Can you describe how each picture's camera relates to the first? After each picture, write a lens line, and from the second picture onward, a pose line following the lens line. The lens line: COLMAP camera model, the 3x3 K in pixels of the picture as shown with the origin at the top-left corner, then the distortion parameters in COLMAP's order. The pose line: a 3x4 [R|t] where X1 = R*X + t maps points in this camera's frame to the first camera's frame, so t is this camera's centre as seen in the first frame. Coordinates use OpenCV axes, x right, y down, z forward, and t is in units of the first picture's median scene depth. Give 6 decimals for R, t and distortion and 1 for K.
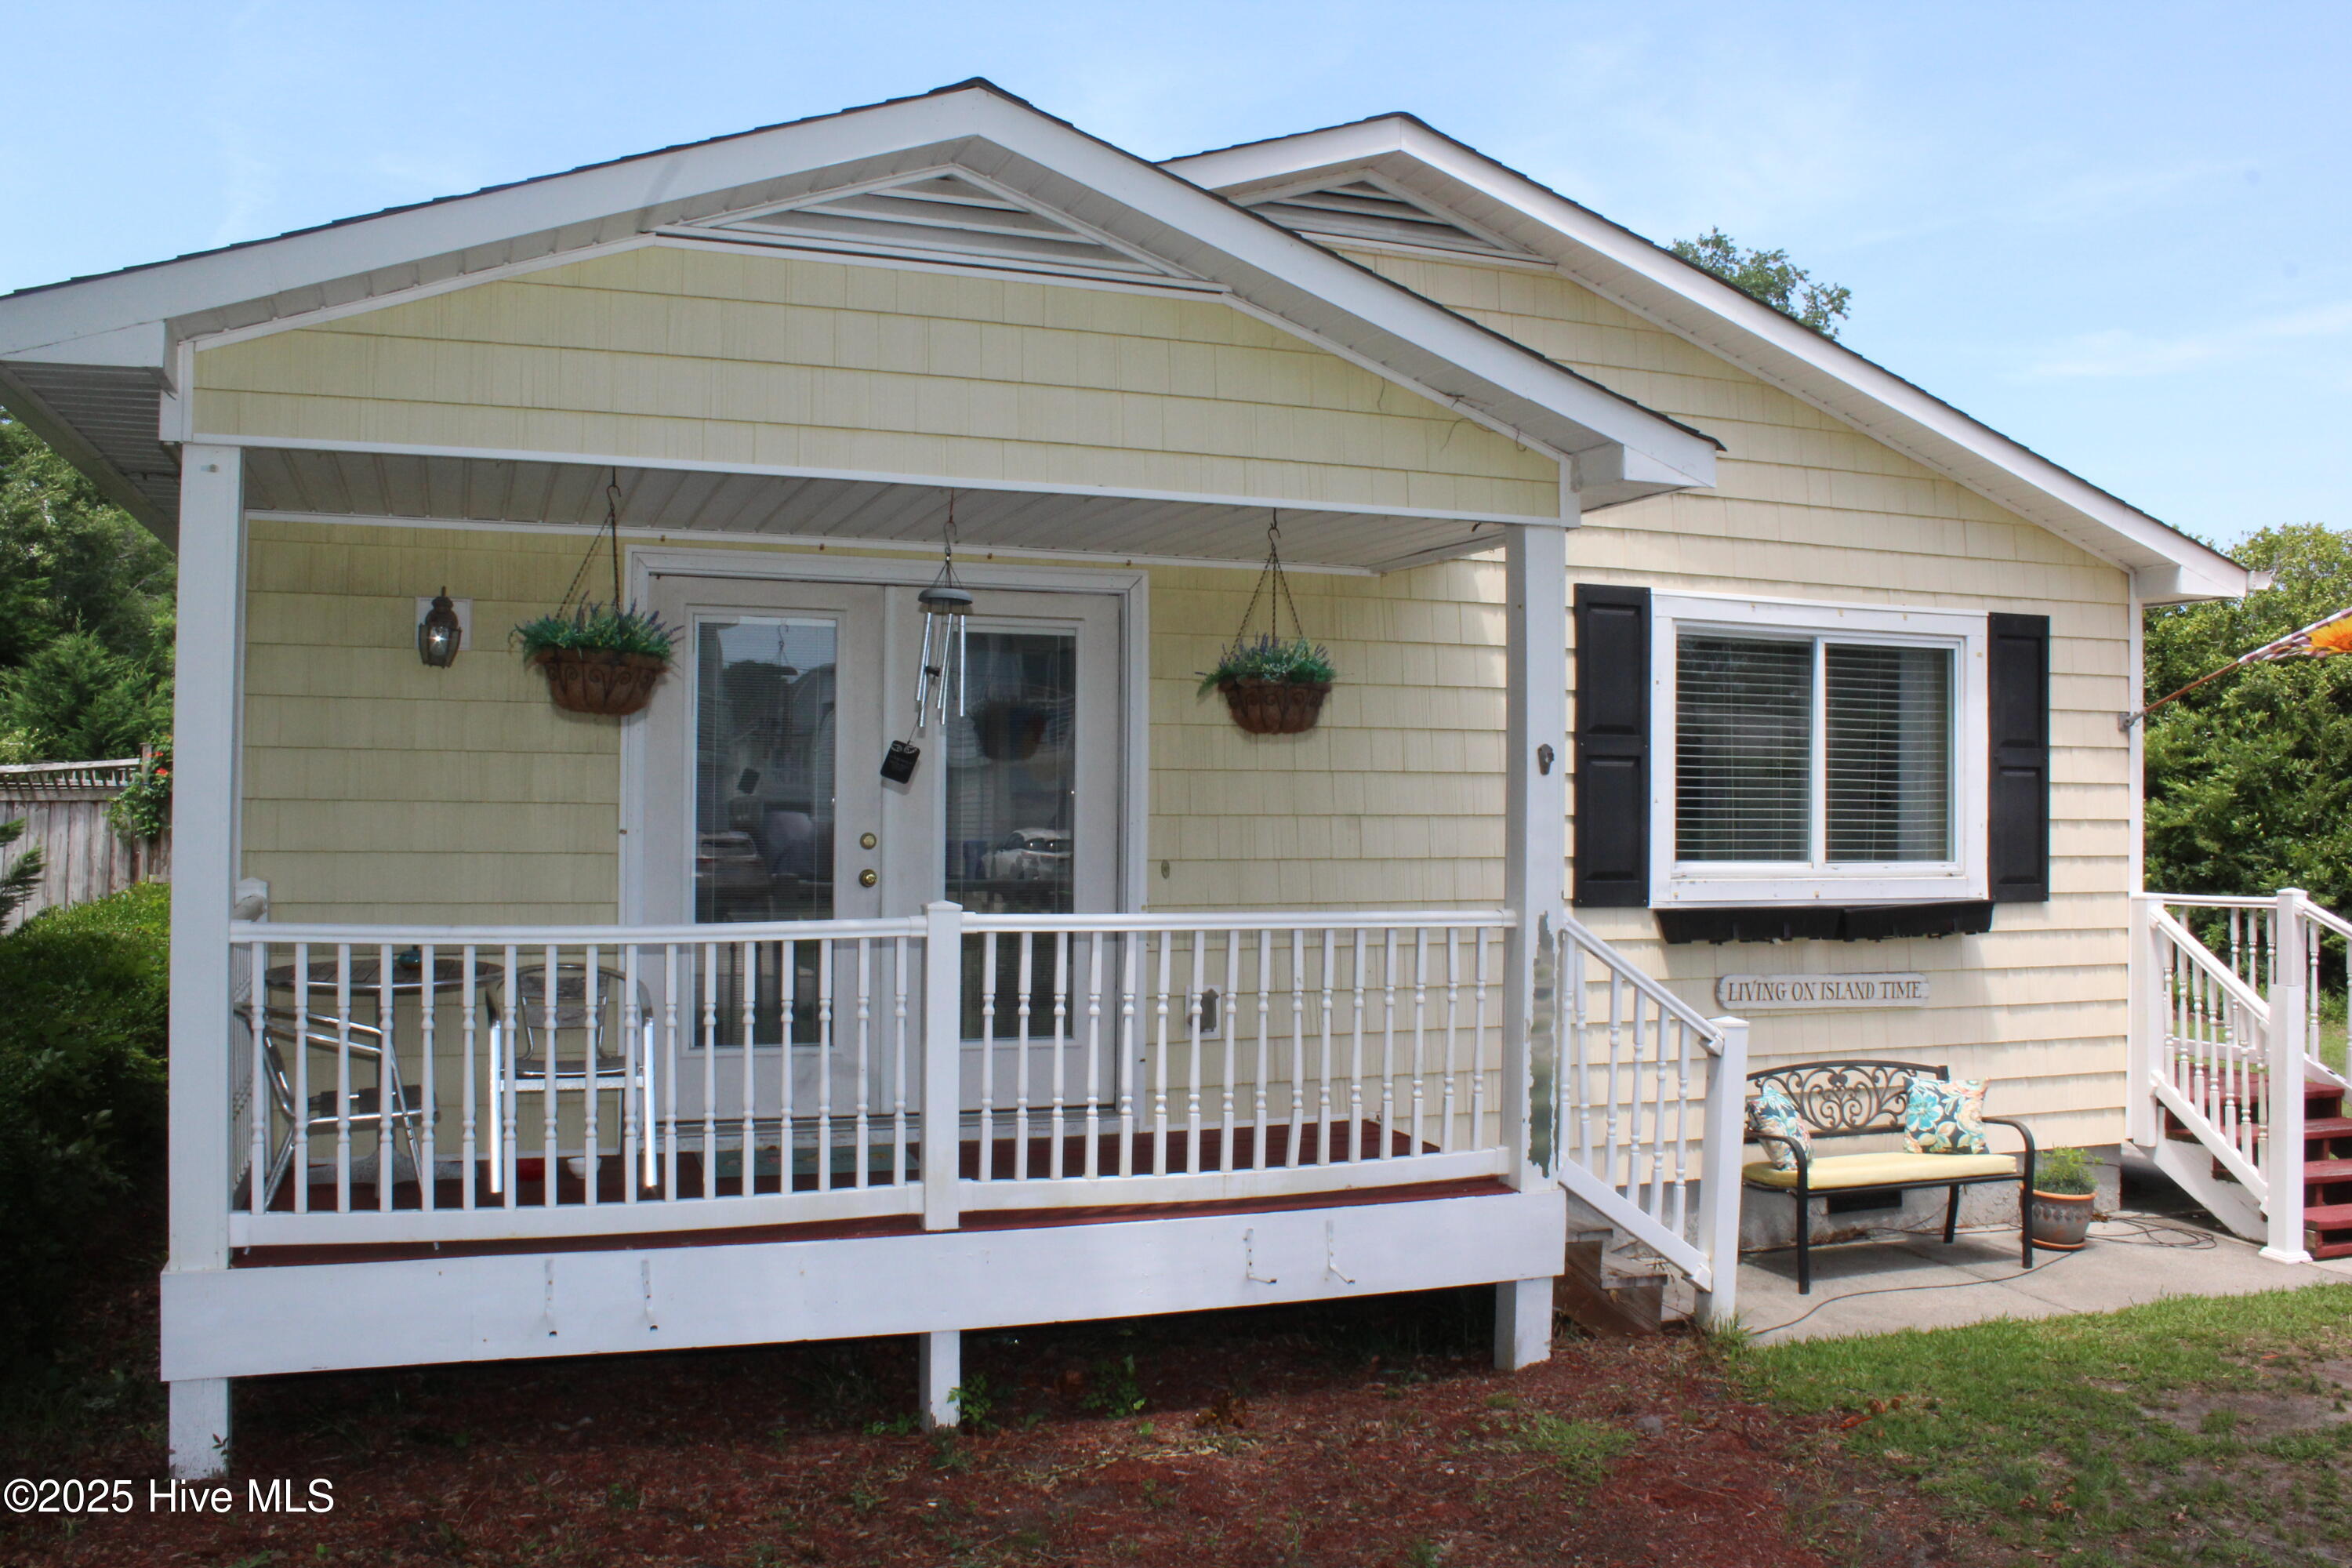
lens RADIAL K [[1958.1, 0, 1163.4], [0, 1958.1, 774.8], [0, 0, 1]] dist [-0.171831, 0.163594]
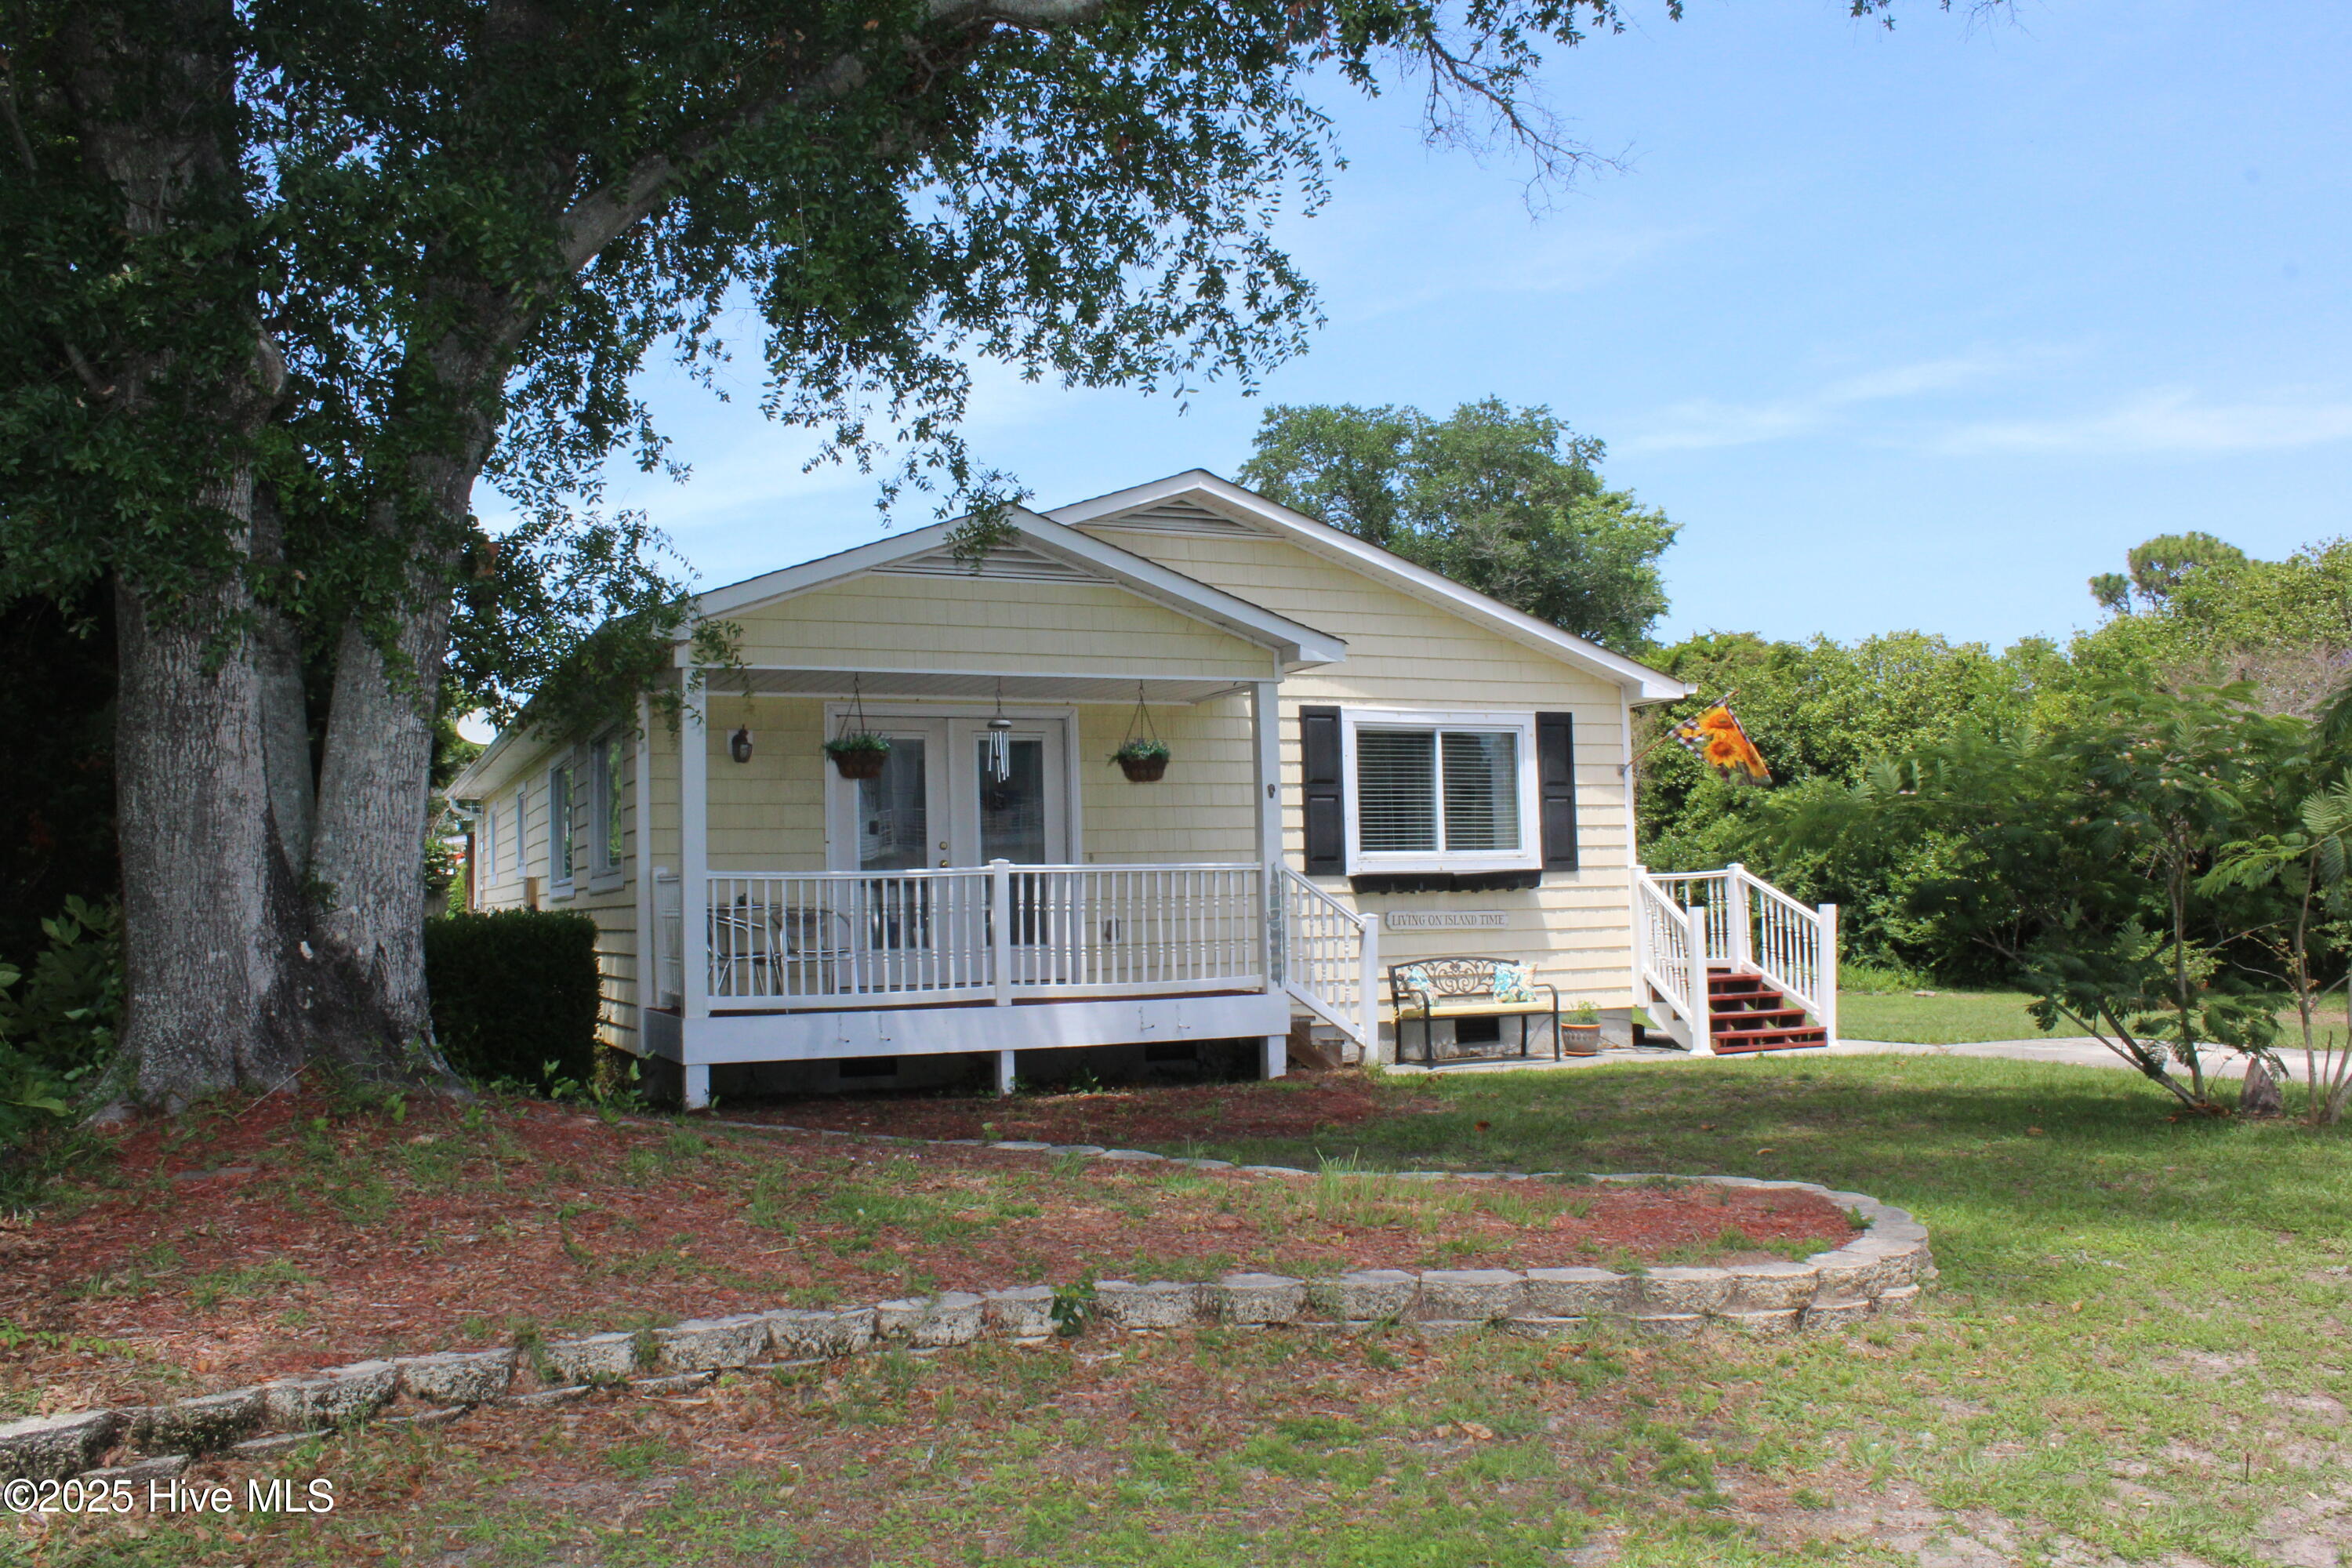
lens RADIAL K [[1958.1, 0, 1163.4], [0, 1958.1, 774.8], [0, 0, 1]] dist [-0.171831, 0.163594]
pose [[0.996978, -0.029981, 0.071673, -0.058612], [0.033847, 0.998002, -0.053350, 0.065656], [-0.069930, 0.055615, 0.996000, -0.875569]]
